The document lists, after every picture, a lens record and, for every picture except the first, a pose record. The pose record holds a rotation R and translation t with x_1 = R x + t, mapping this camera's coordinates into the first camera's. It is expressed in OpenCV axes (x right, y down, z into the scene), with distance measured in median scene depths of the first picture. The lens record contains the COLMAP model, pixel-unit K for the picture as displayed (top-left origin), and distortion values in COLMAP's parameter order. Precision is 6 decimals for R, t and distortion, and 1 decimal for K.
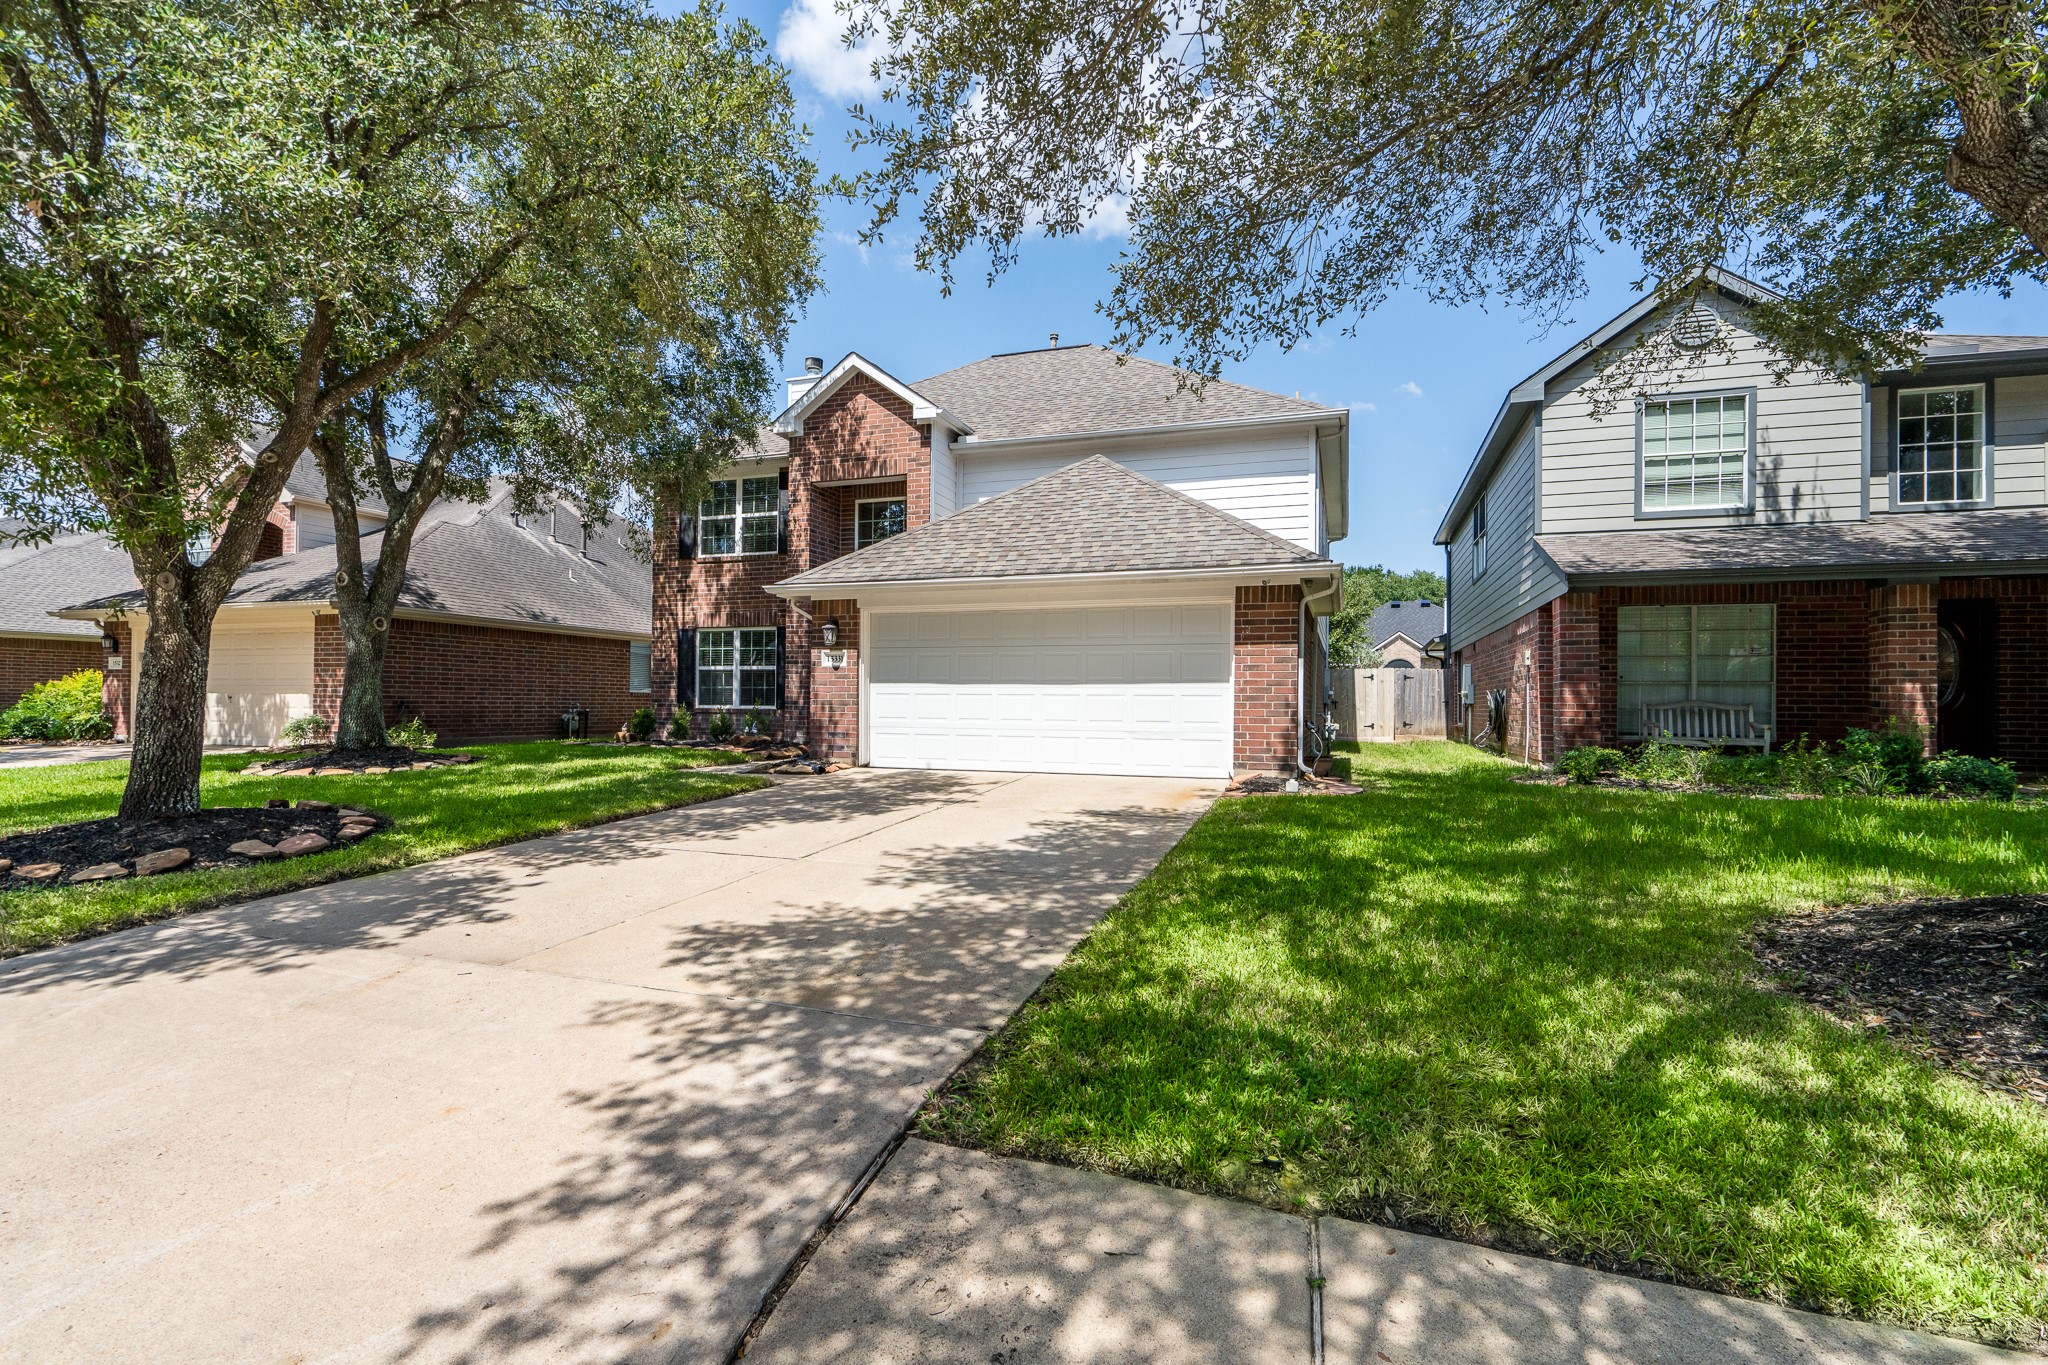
lens RADIAL K [[948.7, 0, 1019.7], [0, 948.7, 700.2], [0, 0, 1]] dist [-0.003790, 0.006033]
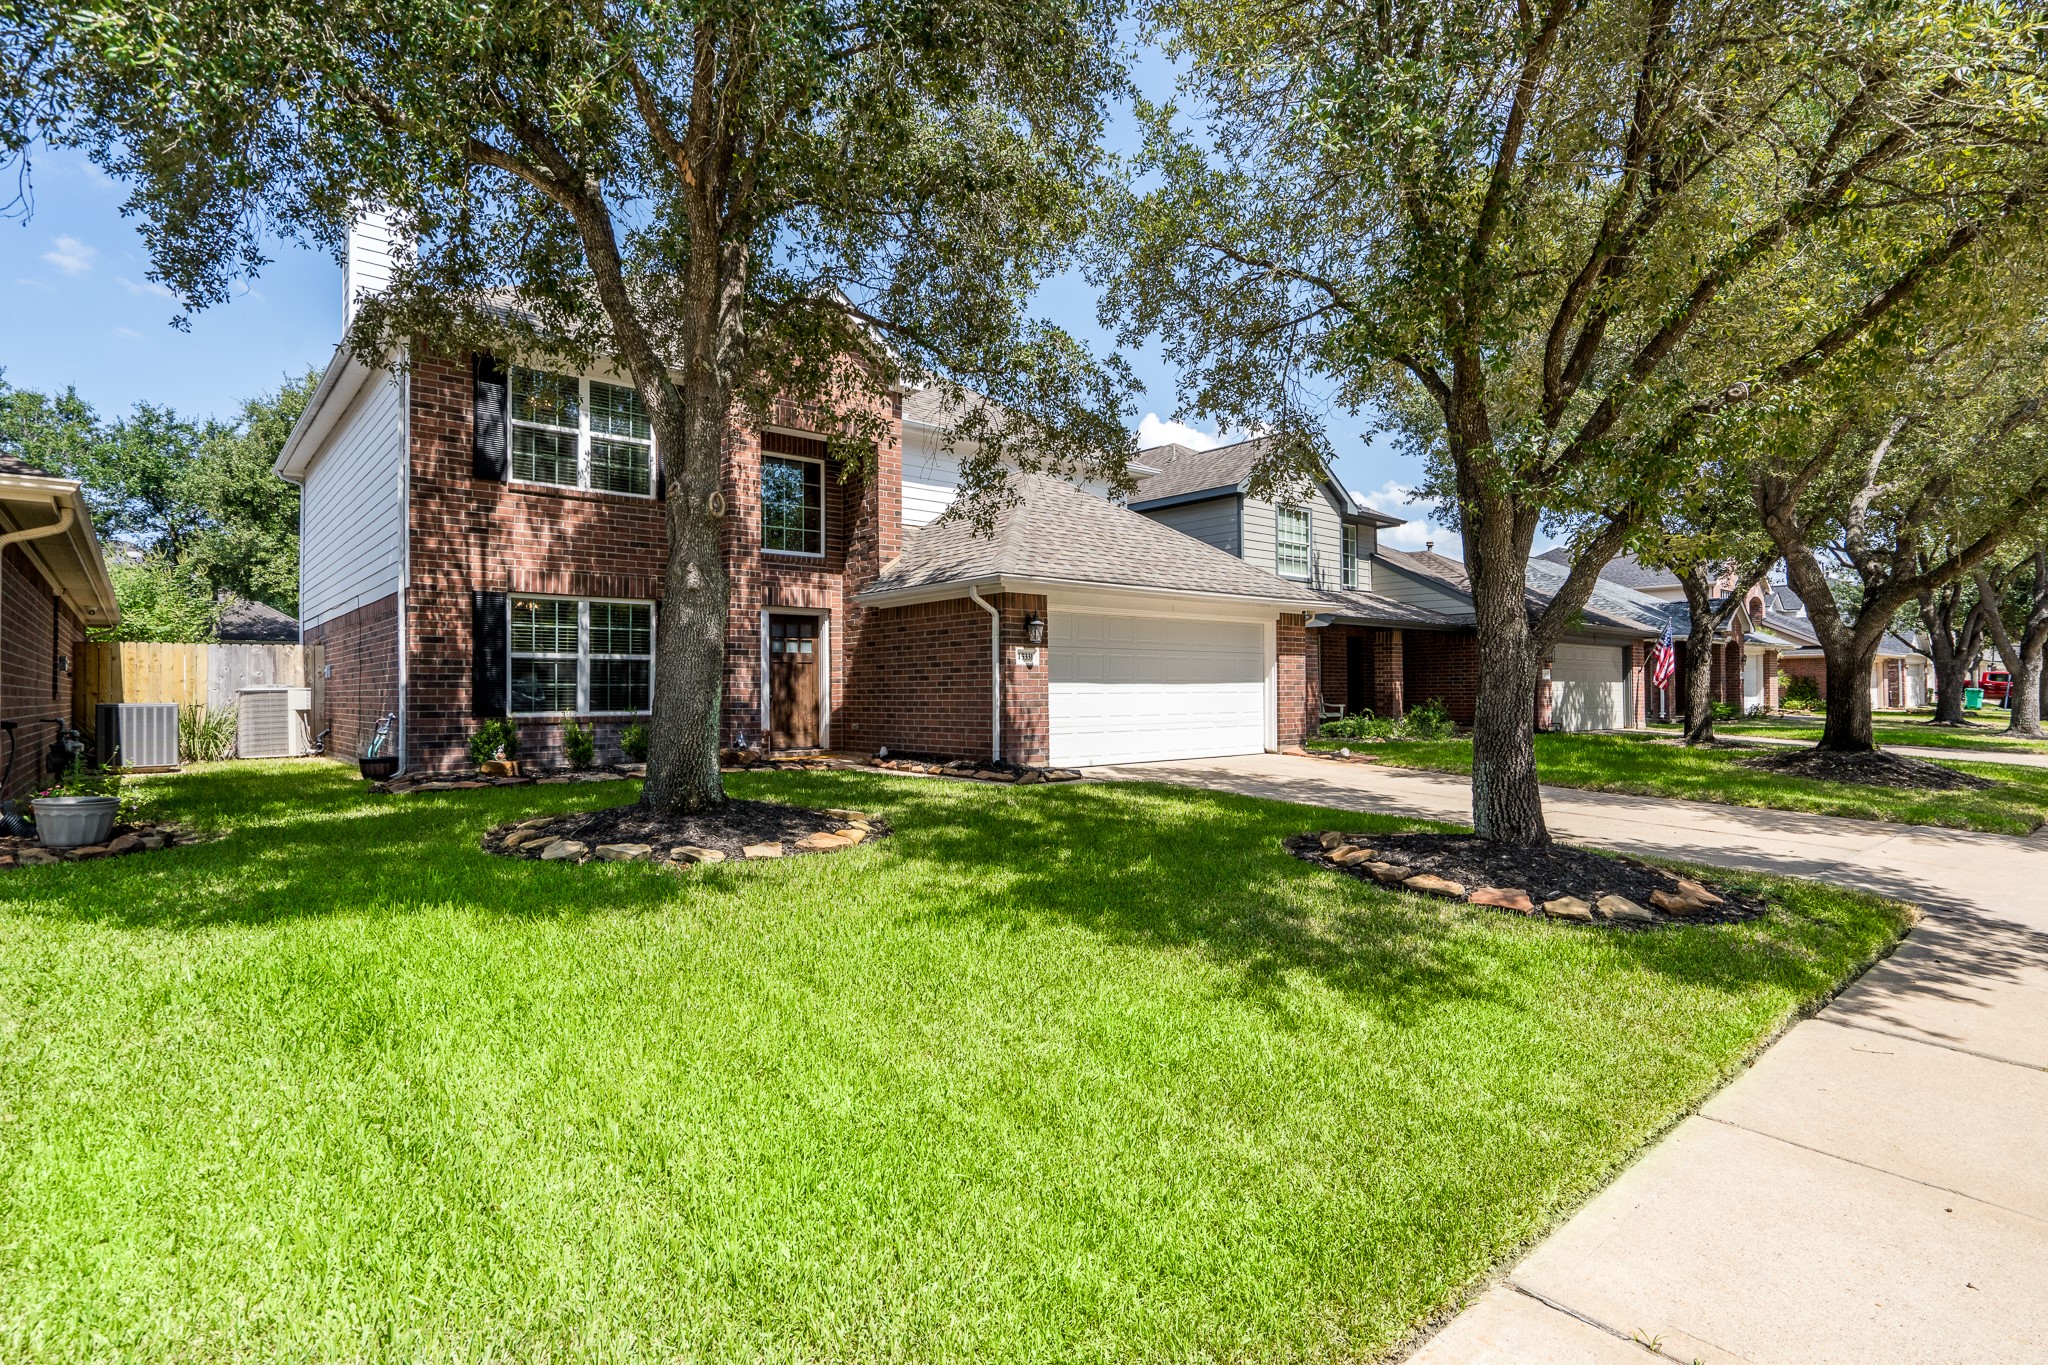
lens RADIAL K [[1066.0, 0, 1020.0], [0, 1066.0, 672.0], [0, 0, 1]] dist [0.009275, 0.002608]
pose [[0.498171, 0.006347, 0.867055, -0.802826], [0.007274, 0.999907, -0.011499, -0.012110], [-0.867048, 0.012035, 0.498079, 0.350928]]
